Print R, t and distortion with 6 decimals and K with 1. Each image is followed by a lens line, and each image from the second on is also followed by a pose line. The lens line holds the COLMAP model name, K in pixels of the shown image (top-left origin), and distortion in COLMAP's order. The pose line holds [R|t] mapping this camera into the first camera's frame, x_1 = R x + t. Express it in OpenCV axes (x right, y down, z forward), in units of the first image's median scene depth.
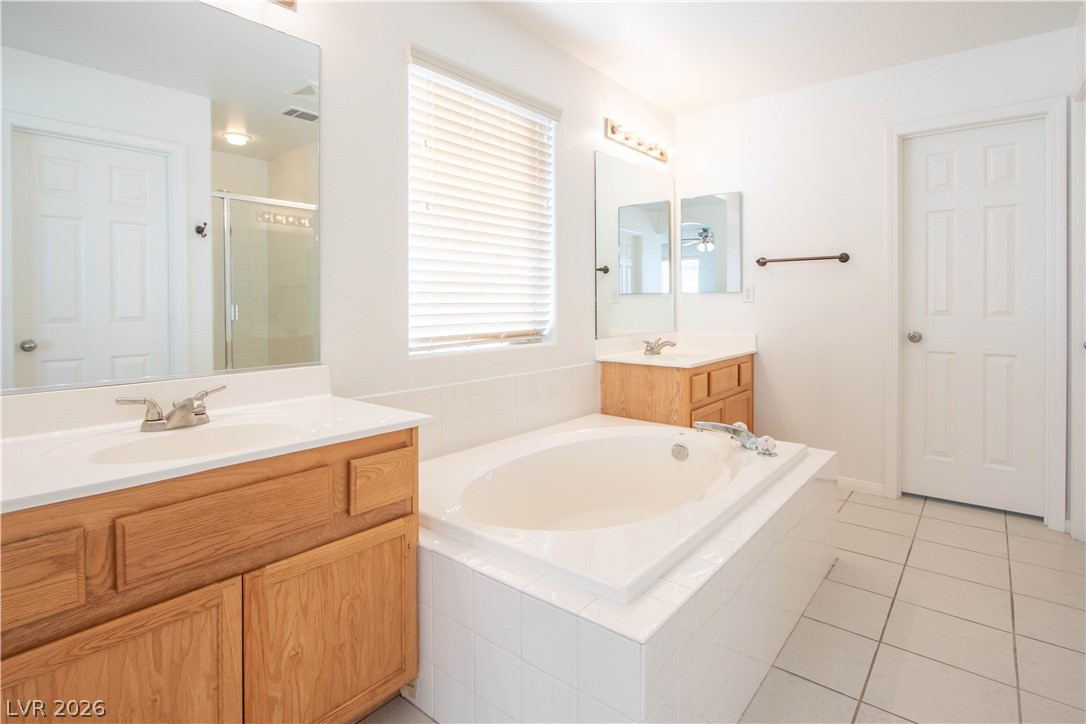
lens RADIAL K [[550.5, 0, 528.1], [0, 550.5, 330.7], [0, 0, 1]] dist [-0.006784, -0.000423]
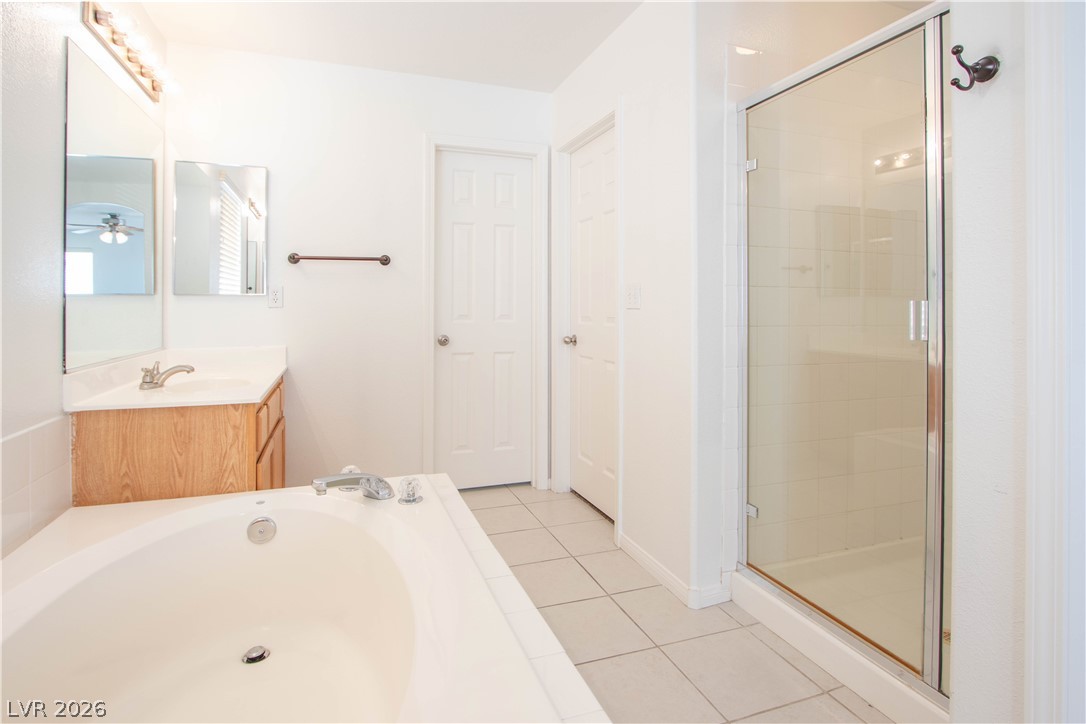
lens RADIAL K [[552.4, 0, 539.9], [0, 552.4, 311.9], [0, 0, 1]] dist [-0.013539, -0.000322]
pose [[0.514304, -0.006766, 0.857581, -0.103173], [0.046450, 0.998721, -0.019978, -0.013641], [-0.856349, 0.050110, 0.513961, 0.303411]]
